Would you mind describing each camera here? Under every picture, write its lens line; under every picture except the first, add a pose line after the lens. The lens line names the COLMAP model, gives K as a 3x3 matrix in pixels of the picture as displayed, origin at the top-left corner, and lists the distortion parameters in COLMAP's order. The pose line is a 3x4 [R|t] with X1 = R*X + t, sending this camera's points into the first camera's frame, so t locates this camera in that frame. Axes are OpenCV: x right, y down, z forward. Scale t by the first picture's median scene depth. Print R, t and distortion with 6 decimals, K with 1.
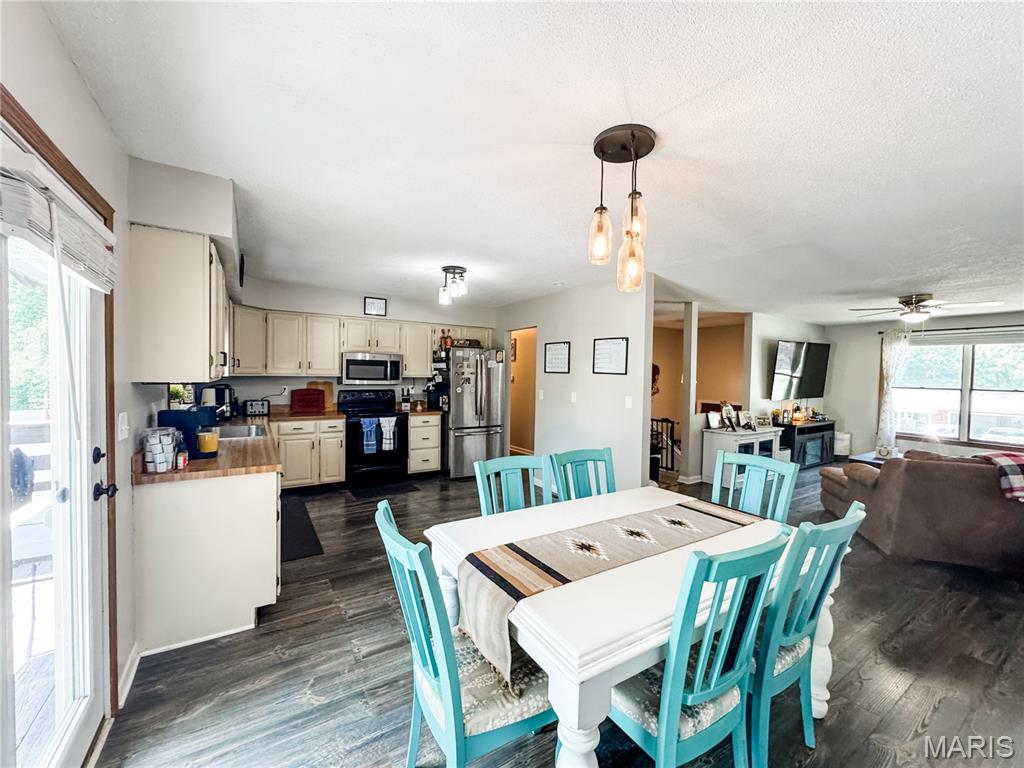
lens RADIAL K [[410.8, 0, 512.0], [0, 410.8, 384.0], [0, 0, 1]] dist [-0.001844, 0.000059]
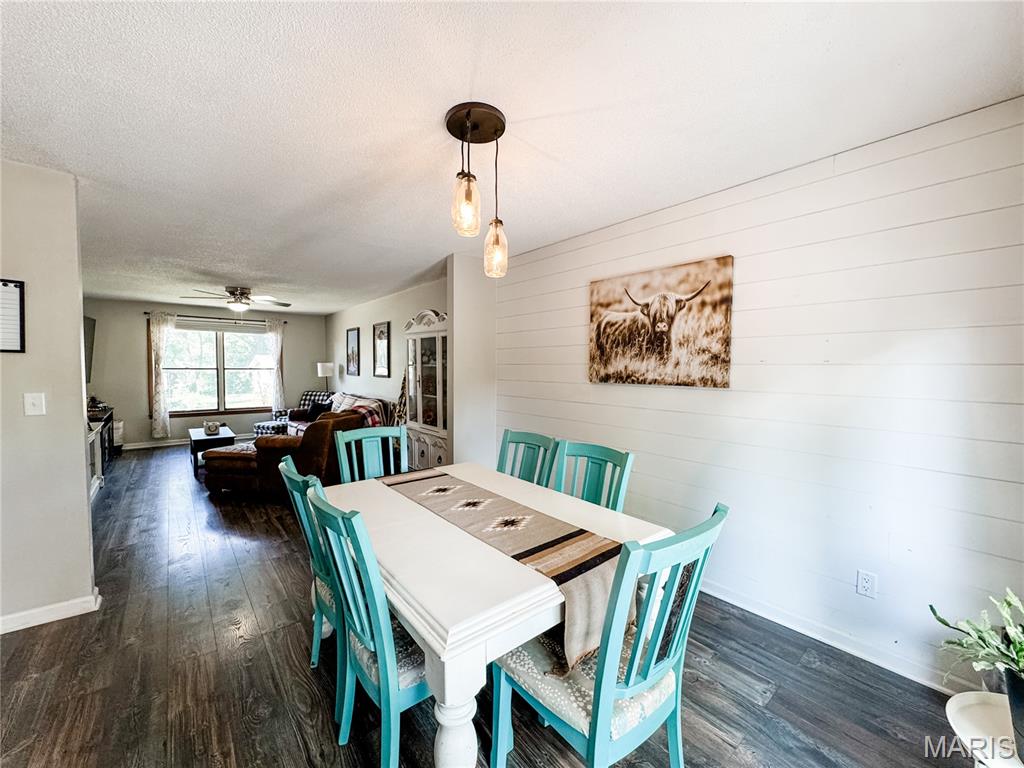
lens RADIAL K [[410.8, 0, 512.0], [0, 410.8, 384.0], [0, 0, 1]] dist [-0.001844, 0.000059]
pose [[-0.124685, -0.060530, 0.990348, -0.232823], [0.017732, 0.997842, 0.063221, -0.003201], [-0.992038, 0.025444, -0.123342, 0.318961]]
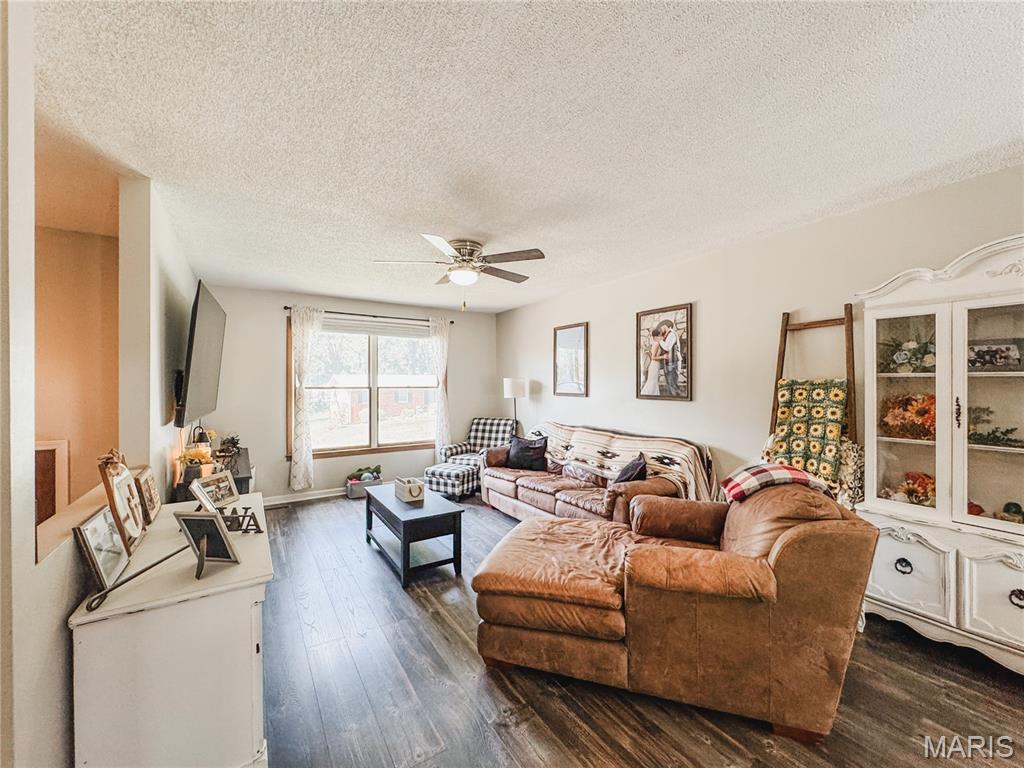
lens RADIAL K [[410.8, 0, 512.0], [0, 410.8, 384.0], [0, 0, 1]] dist [-0.001844, 0.000059]
pose [[-0.005814, -0.017536, 0.999829, 0.266698], [0.028736, 0.999430, 0.017696, -0.000915], [-0.999570, 0.028834, -0.005307, 0.781808]]
